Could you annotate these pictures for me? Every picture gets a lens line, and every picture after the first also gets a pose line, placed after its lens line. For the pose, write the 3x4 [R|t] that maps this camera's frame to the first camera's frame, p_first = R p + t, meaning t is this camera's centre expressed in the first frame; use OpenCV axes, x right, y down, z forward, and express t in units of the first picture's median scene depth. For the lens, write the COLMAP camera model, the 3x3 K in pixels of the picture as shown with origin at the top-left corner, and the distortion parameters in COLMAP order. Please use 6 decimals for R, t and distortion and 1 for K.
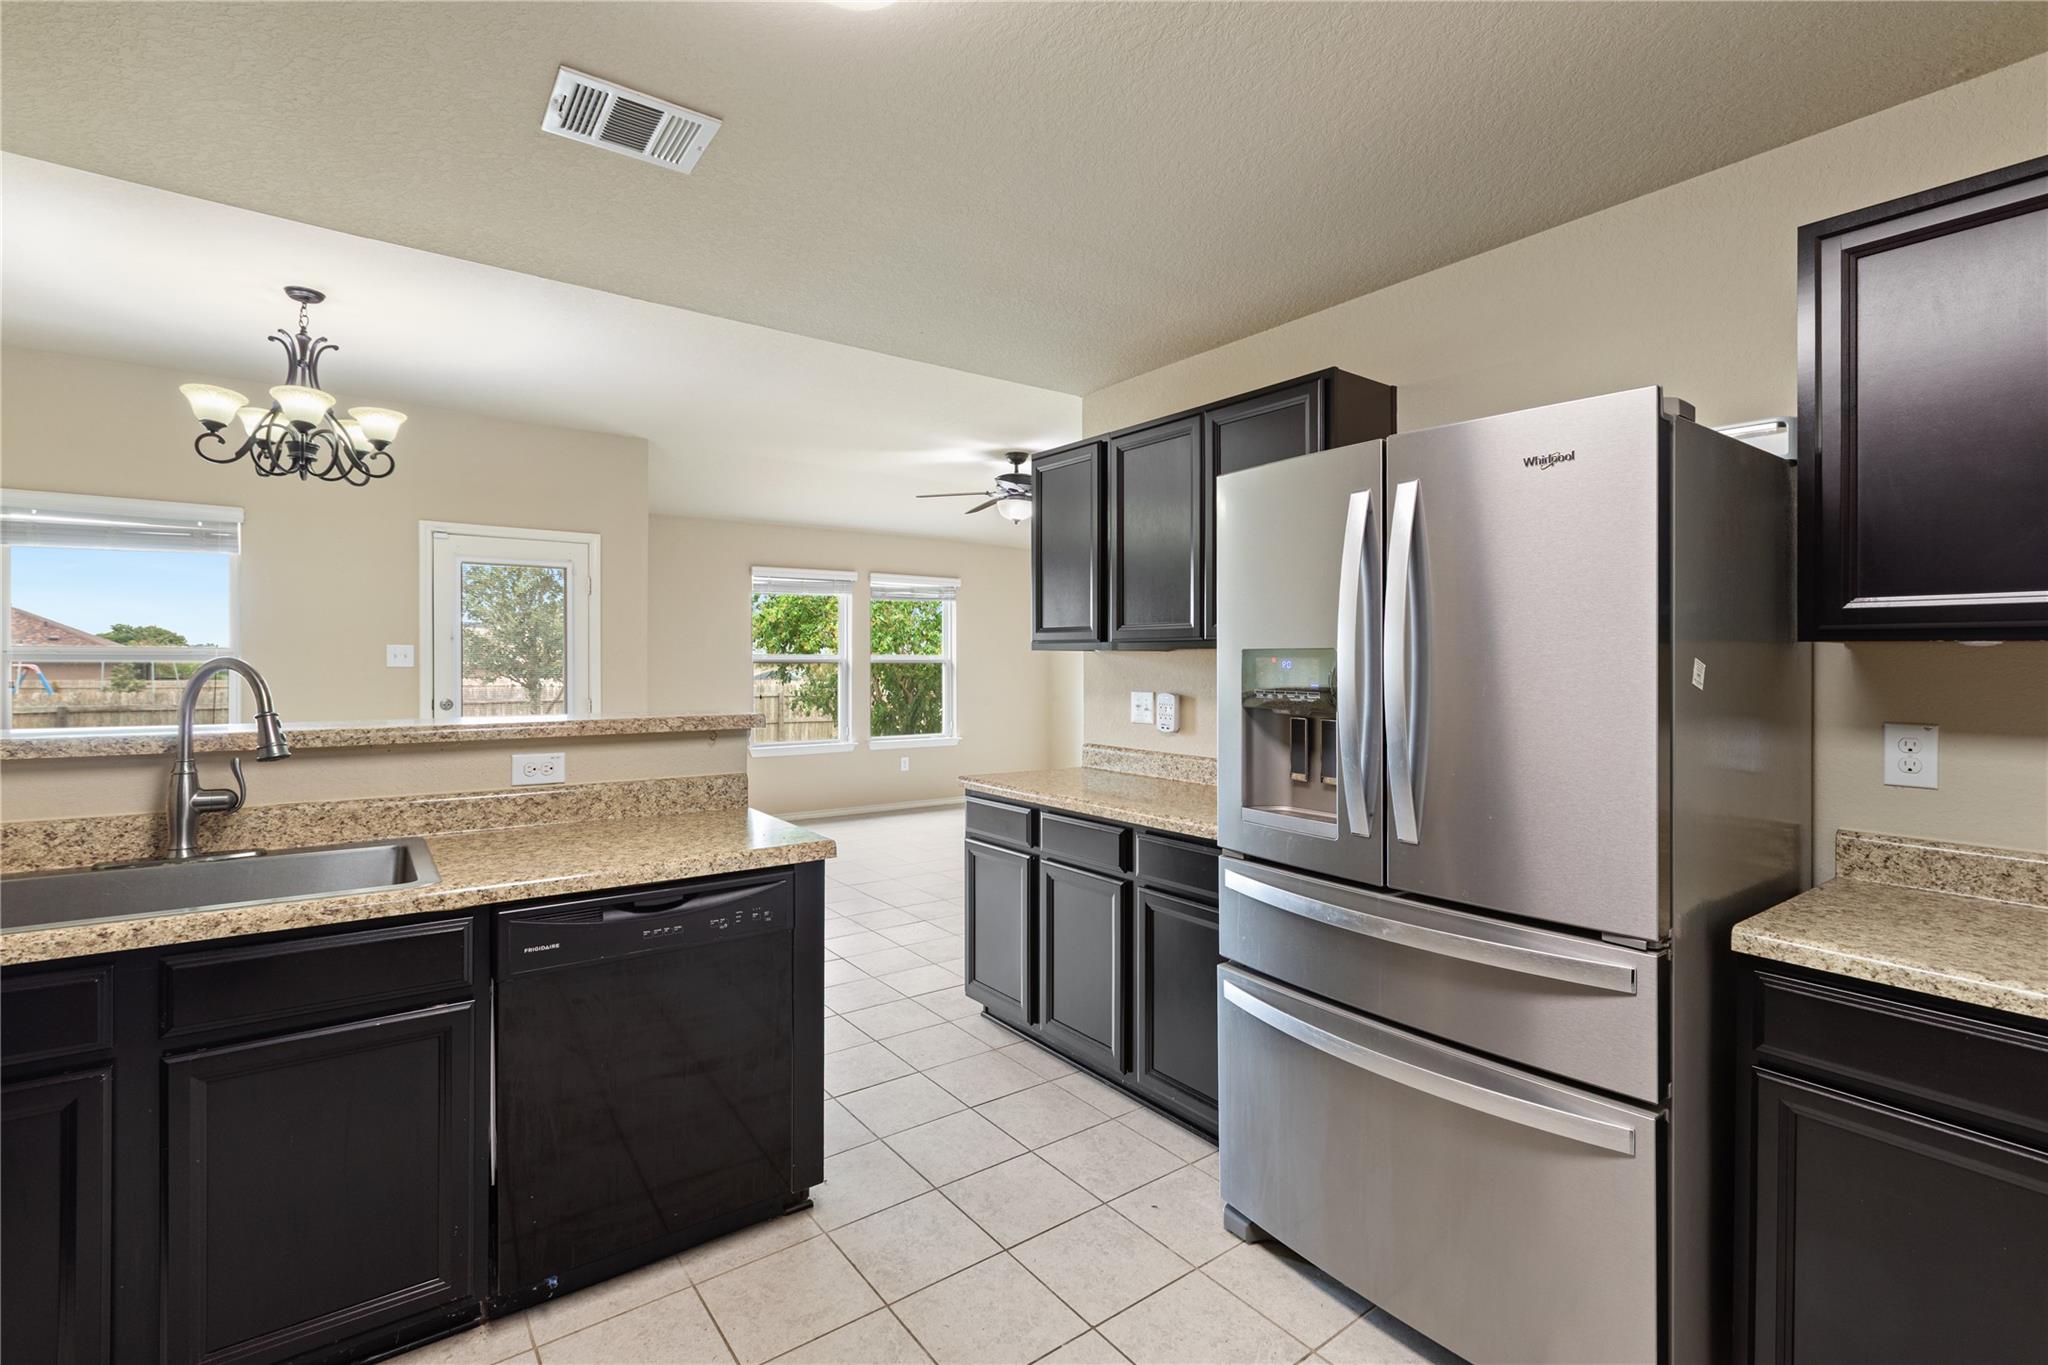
lens RADIAL K [[936.1, 0, 1029.8], [0, 936.1, 680.7], [0, 0, 1]] dist [0.003744, -0.000455]
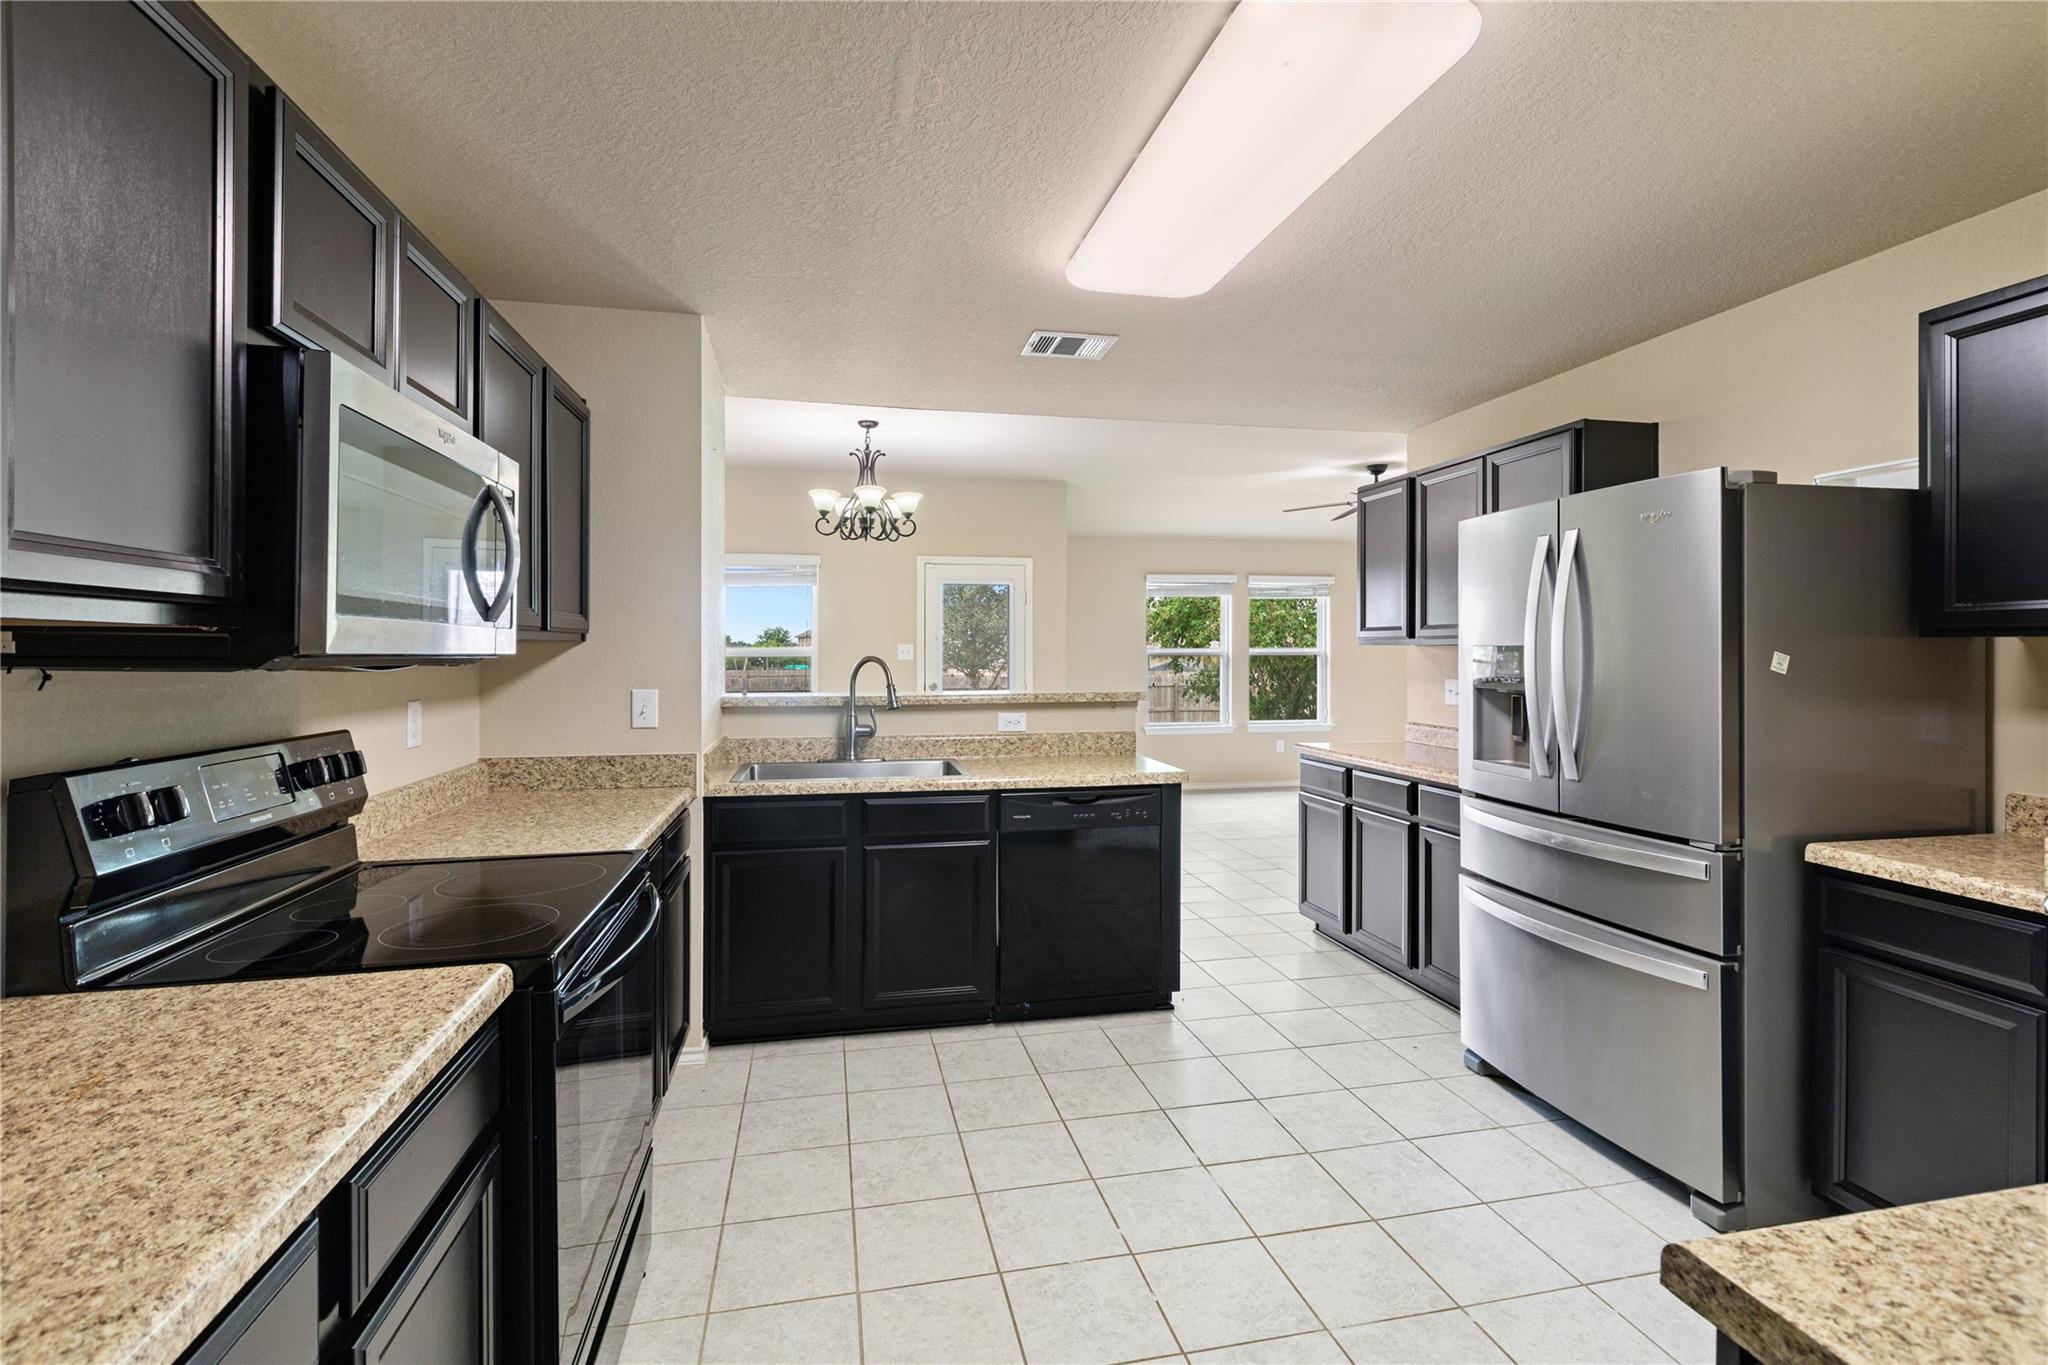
lens RADIAL K [[936.1, 0, 1027.8], [0, 936.1, 666.0], [0, 0, 1]] dist [0.003744, -0.000455]
pose [[0.912446, -0.000750, -0.409197, 0.148280], [-0.002010, 0.999978, -0.006315, 0.004843], [0.409193, 0.006584, 0.912424, -0.419637]]
